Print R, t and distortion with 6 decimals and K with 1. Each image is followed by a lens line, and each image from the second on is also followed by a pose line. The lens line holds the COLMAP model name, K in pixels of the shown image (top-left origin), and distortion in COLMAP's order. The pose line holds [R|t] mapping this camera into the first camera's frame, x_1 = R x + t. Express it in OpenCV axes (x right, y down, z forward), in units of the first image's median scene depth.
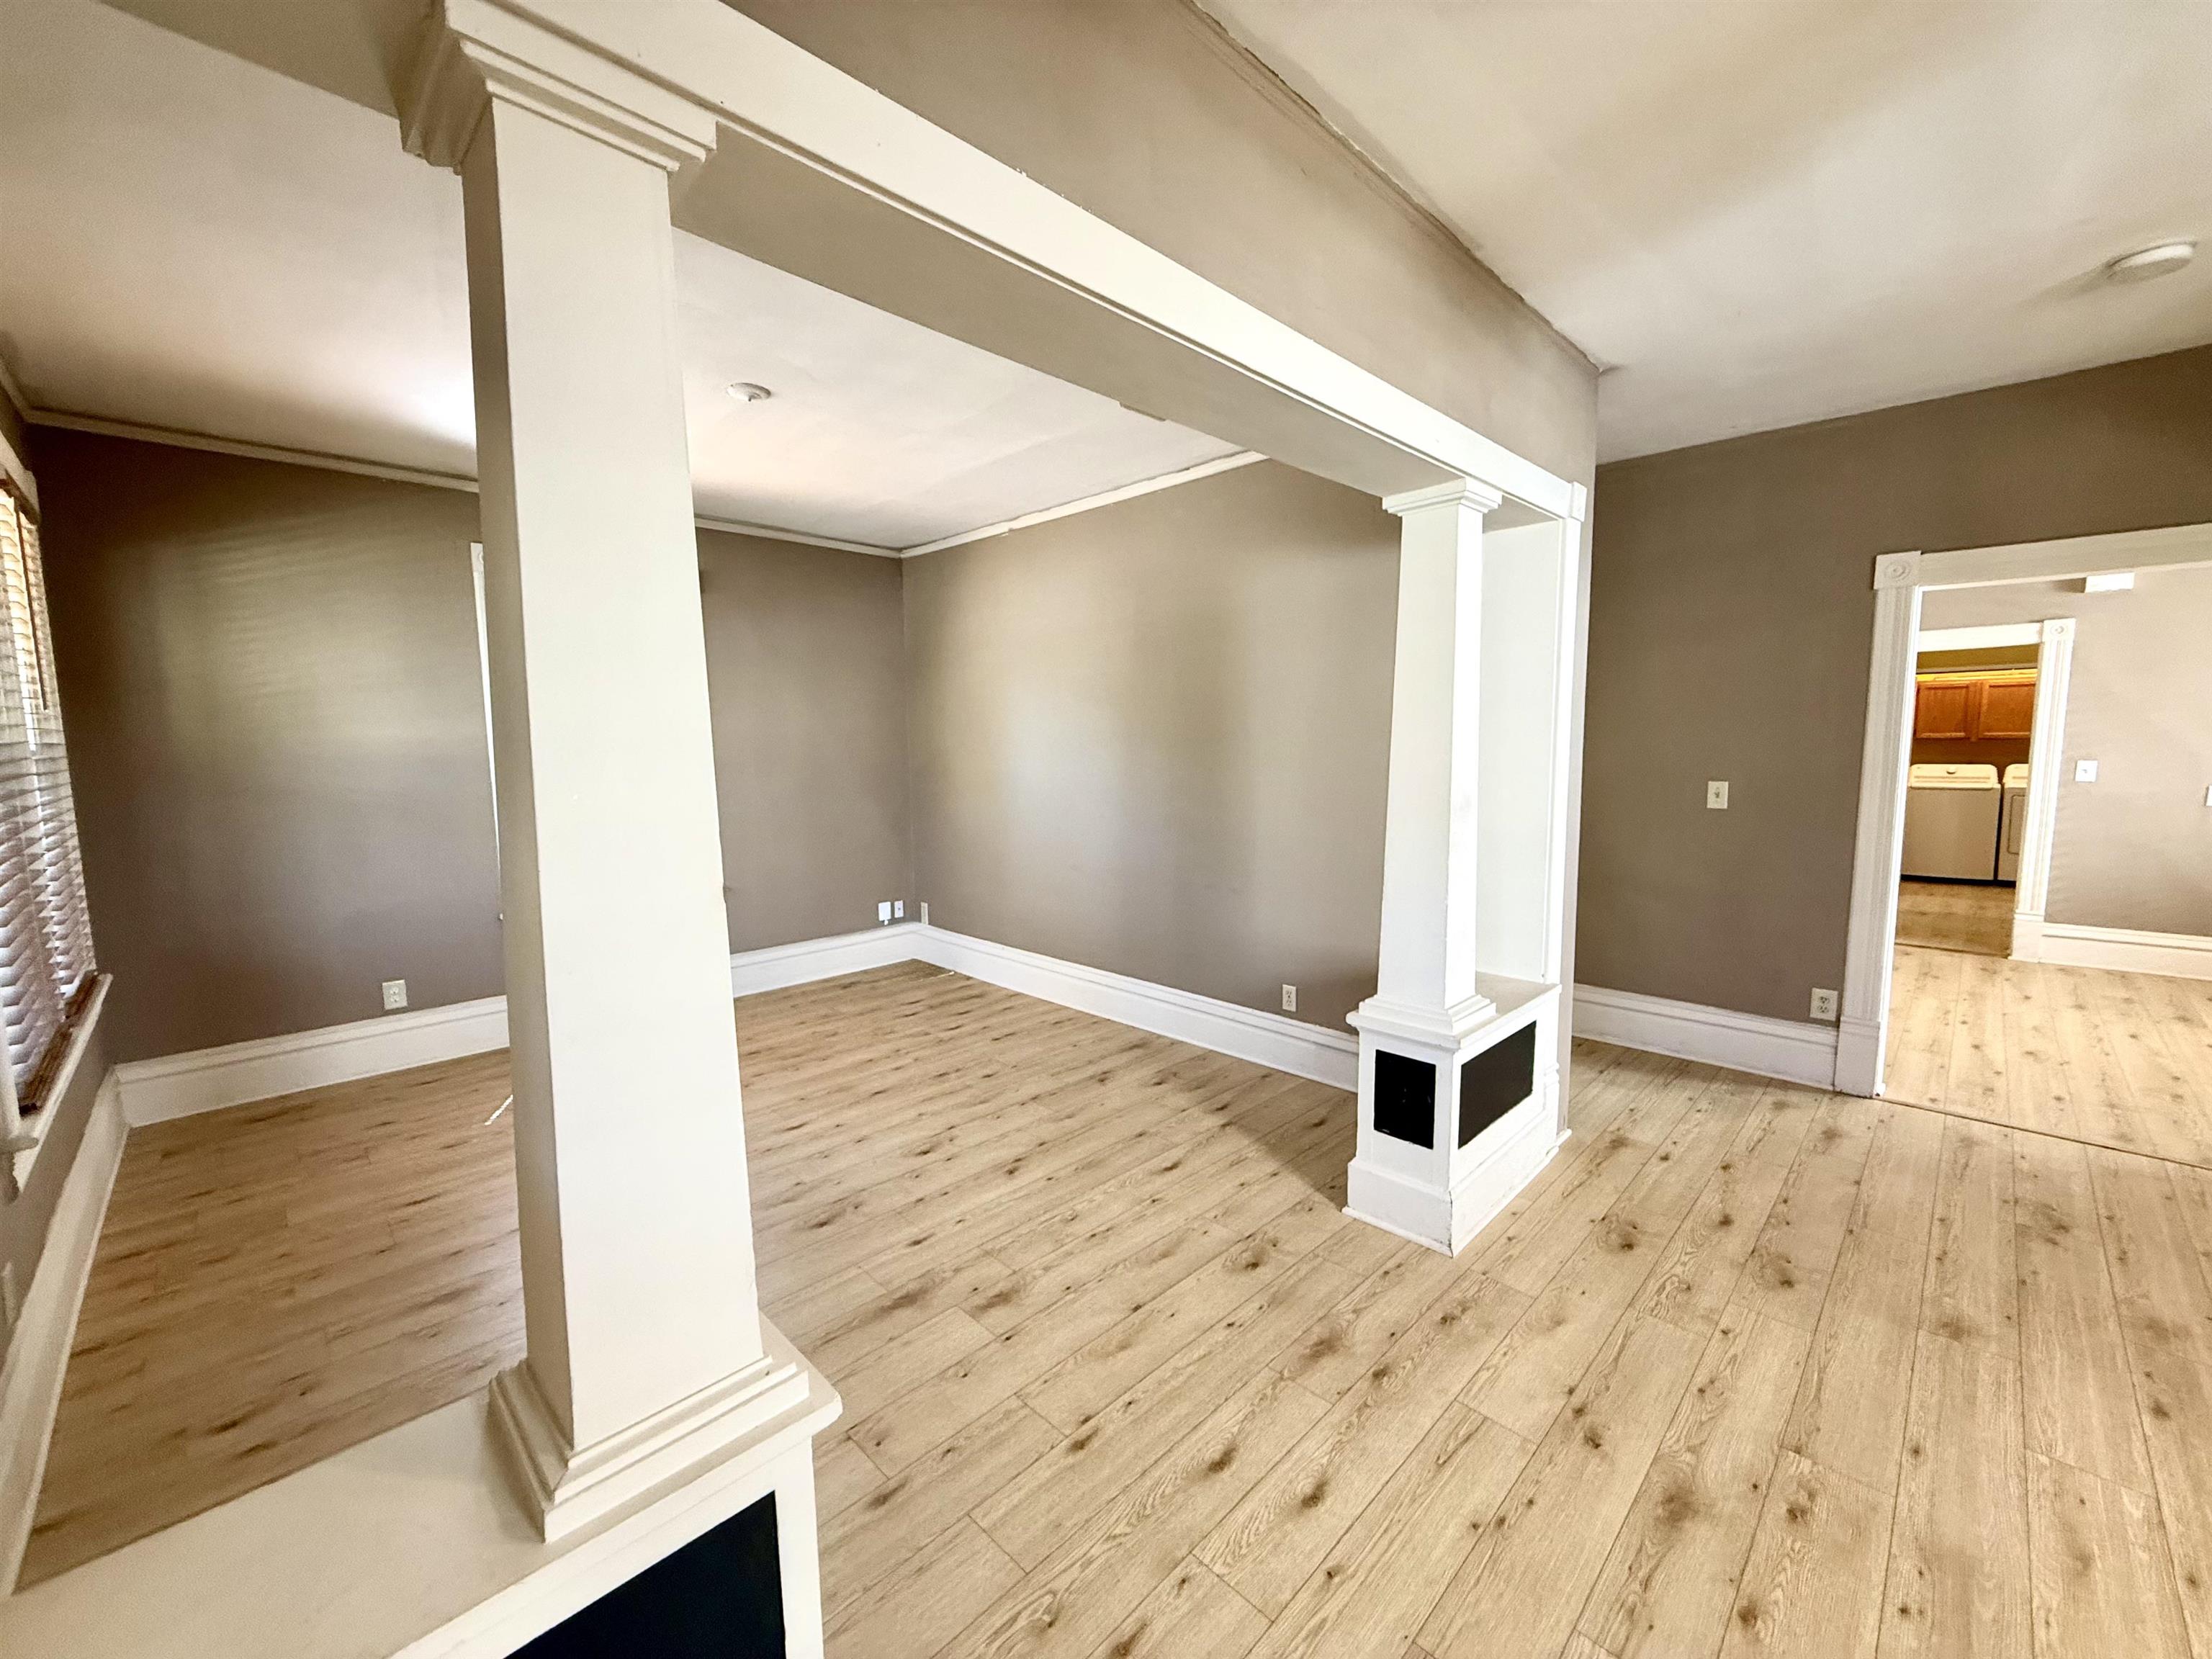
lens RADIAL K [[880.2, 0, 1101.4], [0, 880.2, 830.3], [0, 0, 1]] dist [-0.000549, 0.000213]
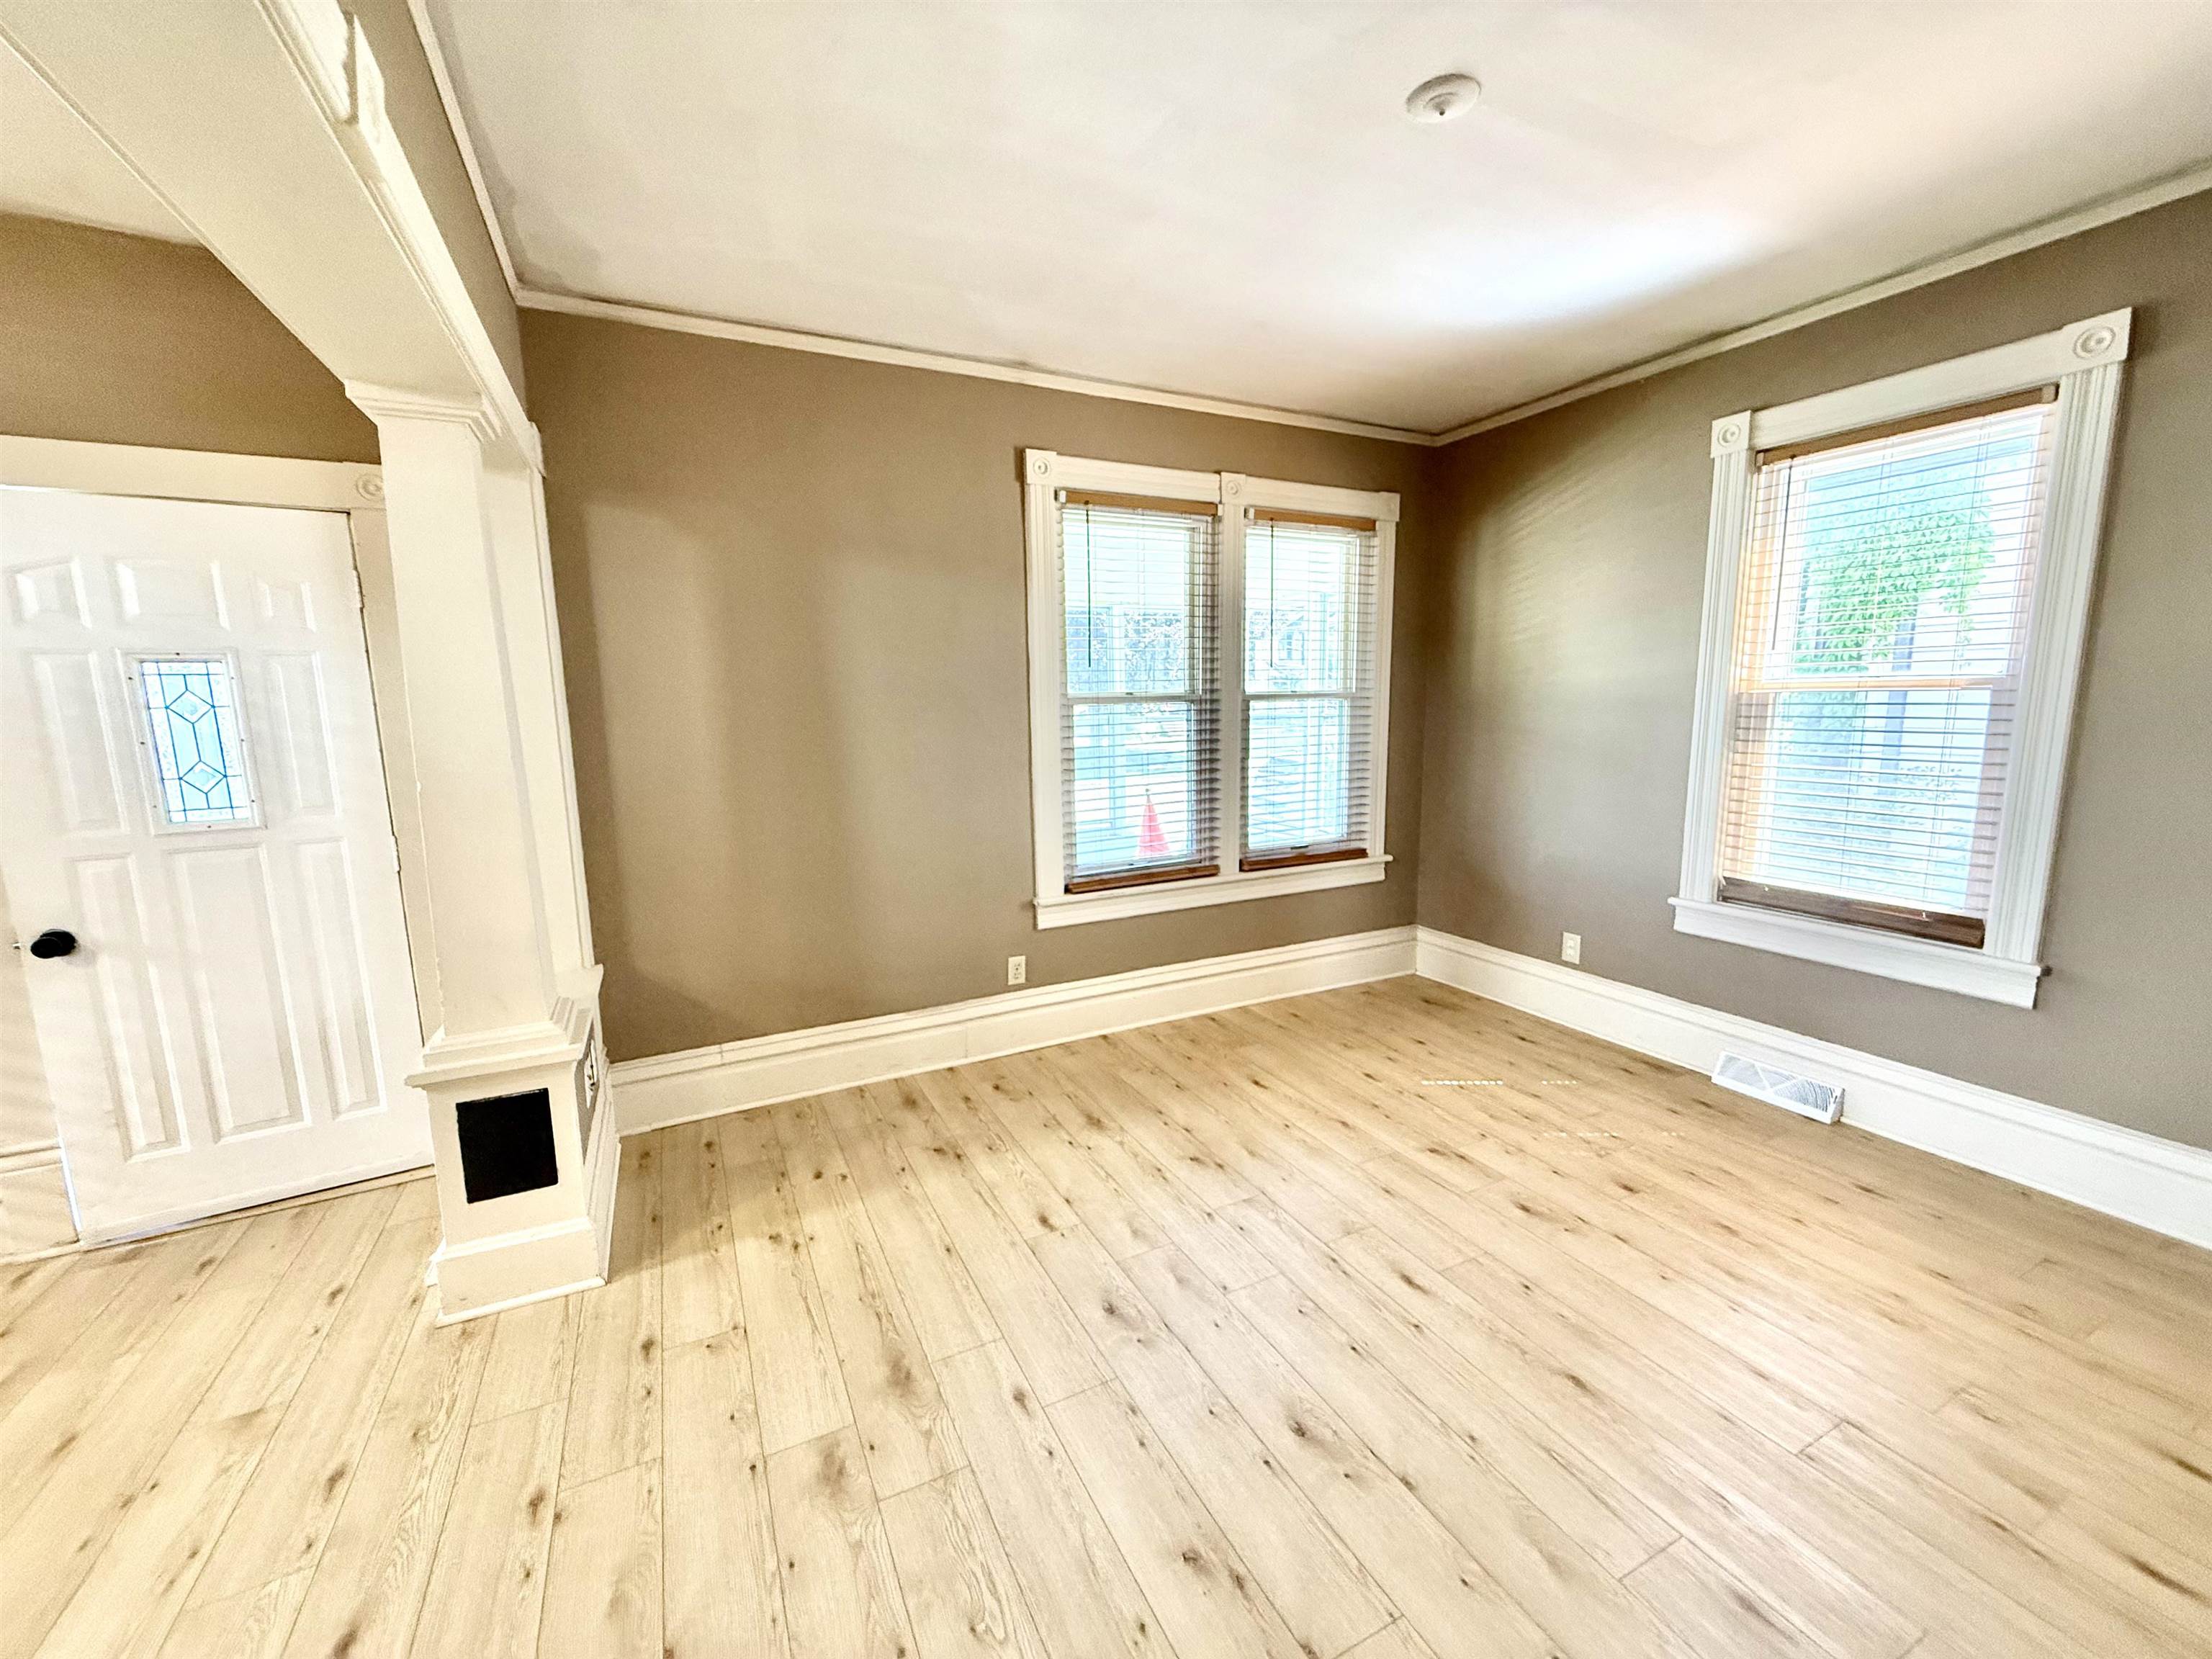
lens RADIAL K [[877.3, 0, 1101.8], [0, 877.3, 833.9], [0, 0, 1]] dist [-0.000699, -0.000724]
pose [[-0.313585, 0.159478, -0.936072, 0.307507], [-0.076631, 0.978330, 0.192349, -0.104714], [0.946463, 0.132050, -0.294568, 1.018231]]
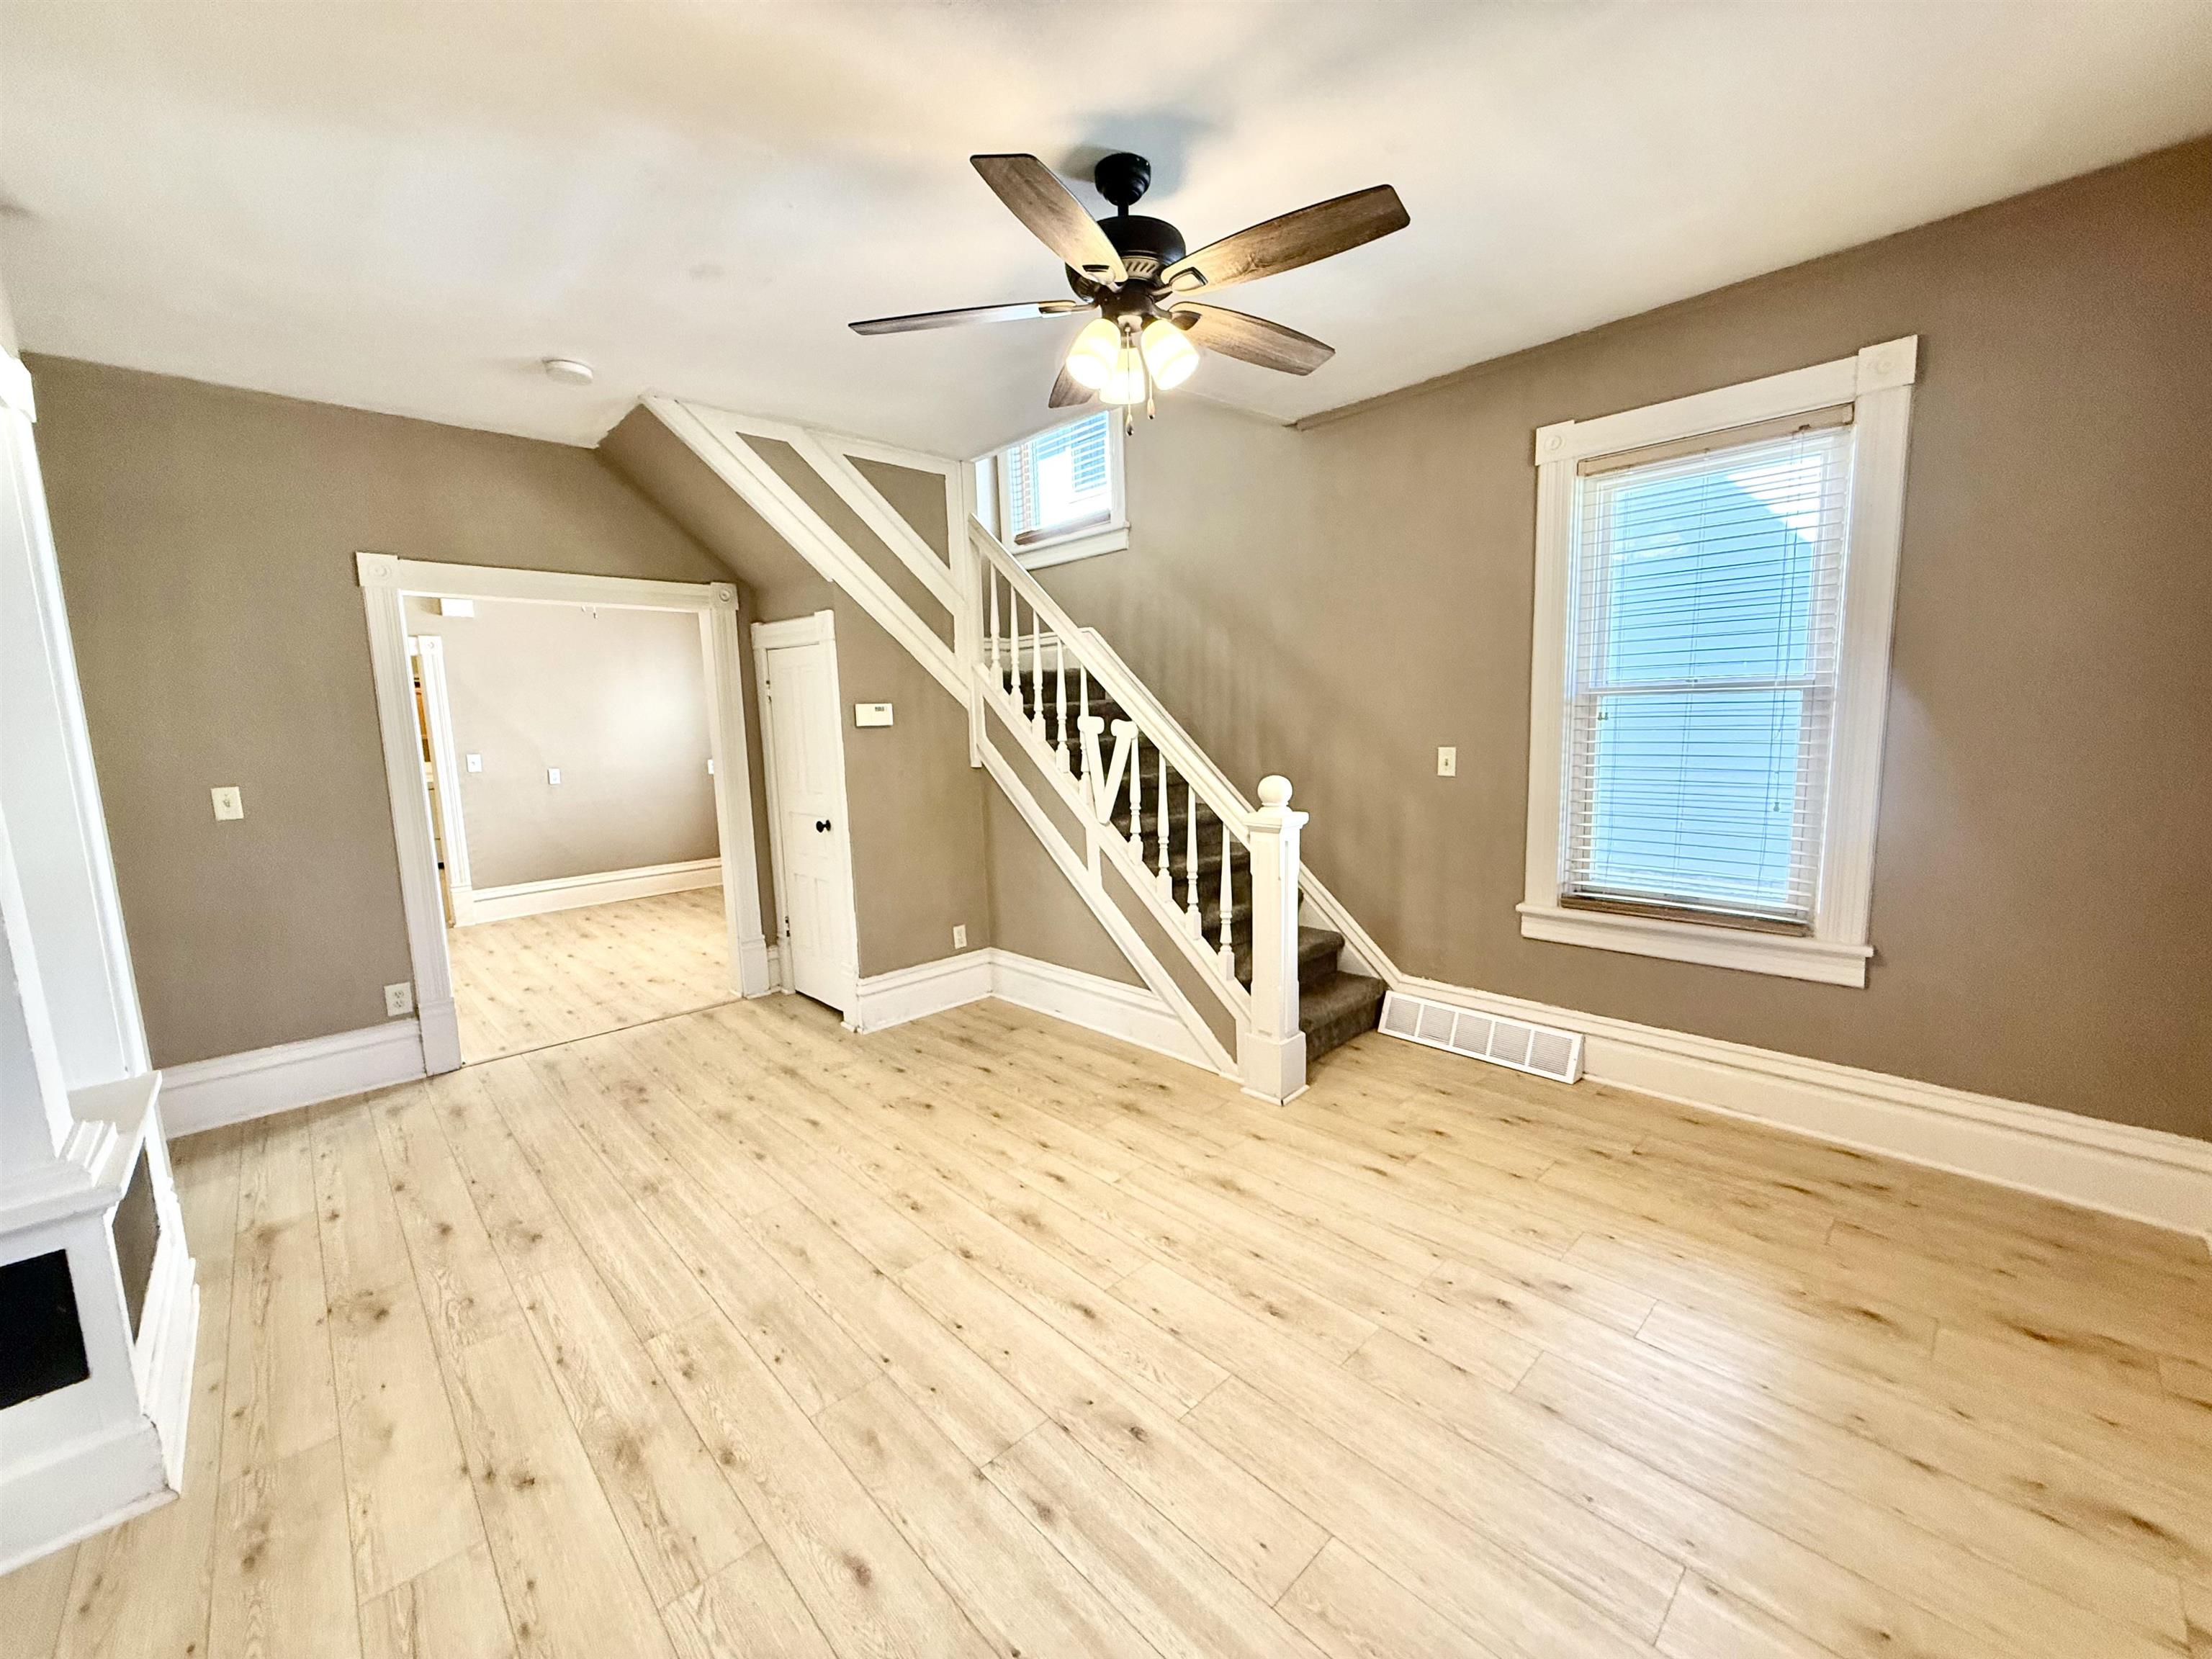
lens RADIAL K [[877.3, 0, 1101.8], [0, 877.3, 833.9], [0, 0, 1]] dist [-0.000699, -0.000724]
pose [[0.023610, -0.123151, 0.992107, -0.149561], [0.132009, 0.984078, 0.119012, -0.000706], [-0.990967, 0.128157, 0.039491, 0.167842]]
